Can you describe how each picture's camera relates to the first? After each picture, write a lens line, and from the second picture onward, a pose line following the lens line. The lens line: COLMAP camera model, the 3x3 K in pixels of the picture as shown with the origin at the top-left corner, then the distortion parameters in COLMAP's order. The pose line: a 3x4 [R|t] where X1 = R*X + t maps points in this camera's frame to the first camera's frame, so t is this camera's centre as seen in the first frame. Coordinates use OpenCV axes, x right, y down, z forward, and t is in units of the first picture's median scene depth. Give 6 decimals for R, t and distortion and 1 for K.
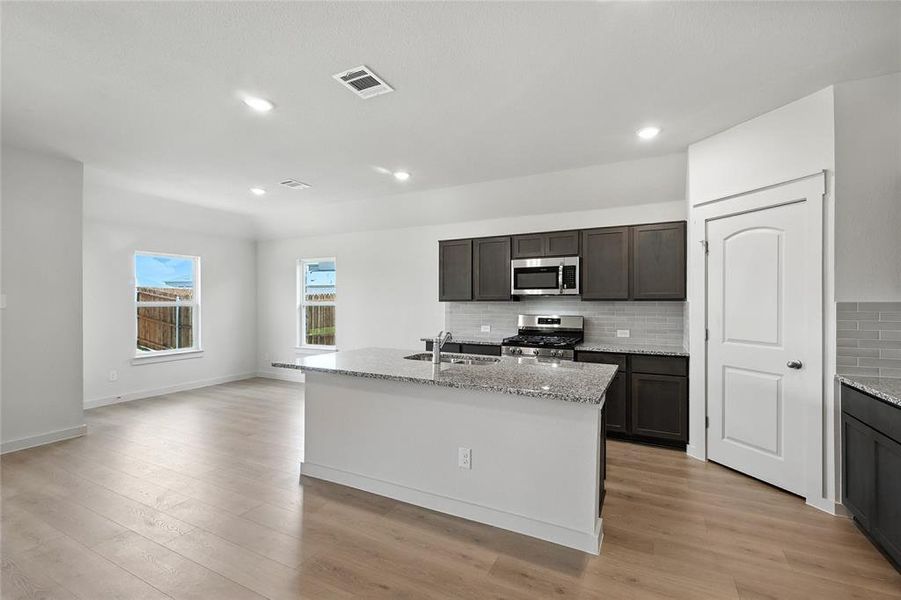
lens RADIAL K [[393.9, 0, 453.0], [0, 393.9, 301.8], [0, 0, 1]] dist [0.008393, -0.002095]
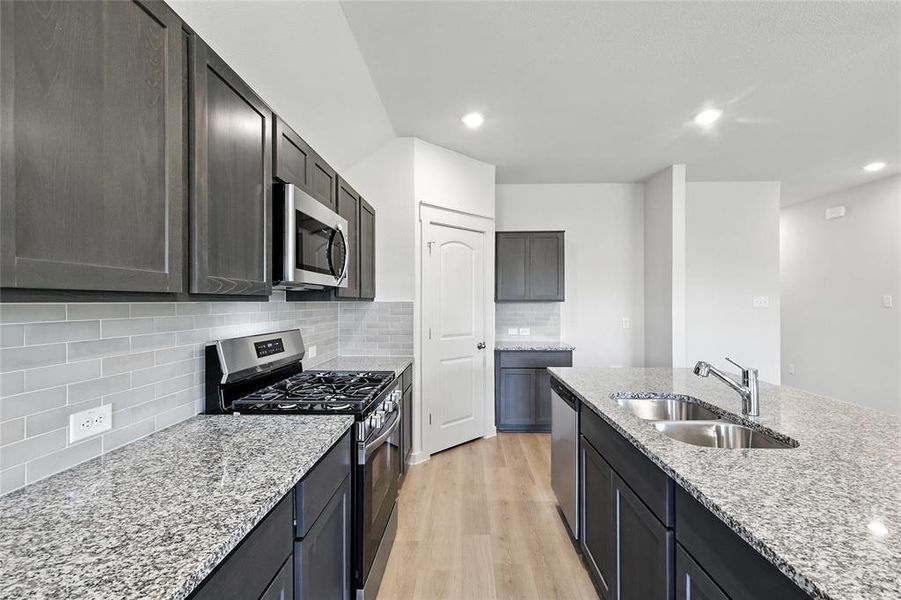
lens RADIAL K [[393.9, 0, 452.0], [0, 393.9, 303.3], [0, 0, 1]] dist [0.008393, -0.002095]
pose [[-0.417221, -0.002618, 0.908801, -0.255207], [0.000649, 0.999995, 0.003178, -0.000302], [-0.908805, 0.001916, -0.417217, 1.113332]]
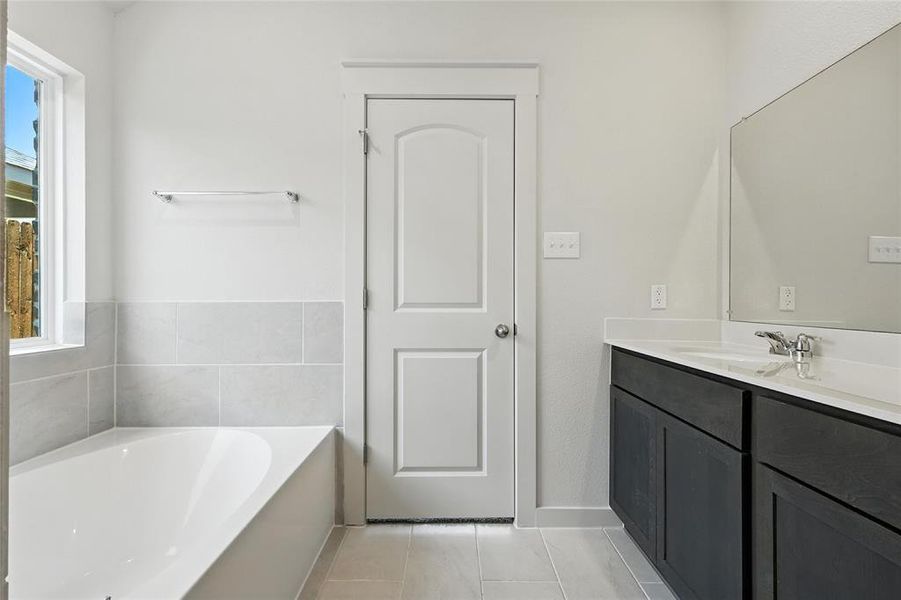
lens RADIAL K [[393.9, 0, 459.0], [0, 393.9, 301.5], [0, 0, 1]] dist [0.008393, -0.002095]
pose [[0.315868, 0.005032, 0.948790, 0.120255], [0.003666, 0.999972, -0.006524, 0.073335], [-0.948796, 0.005539, 0.315840, 0.563532]]
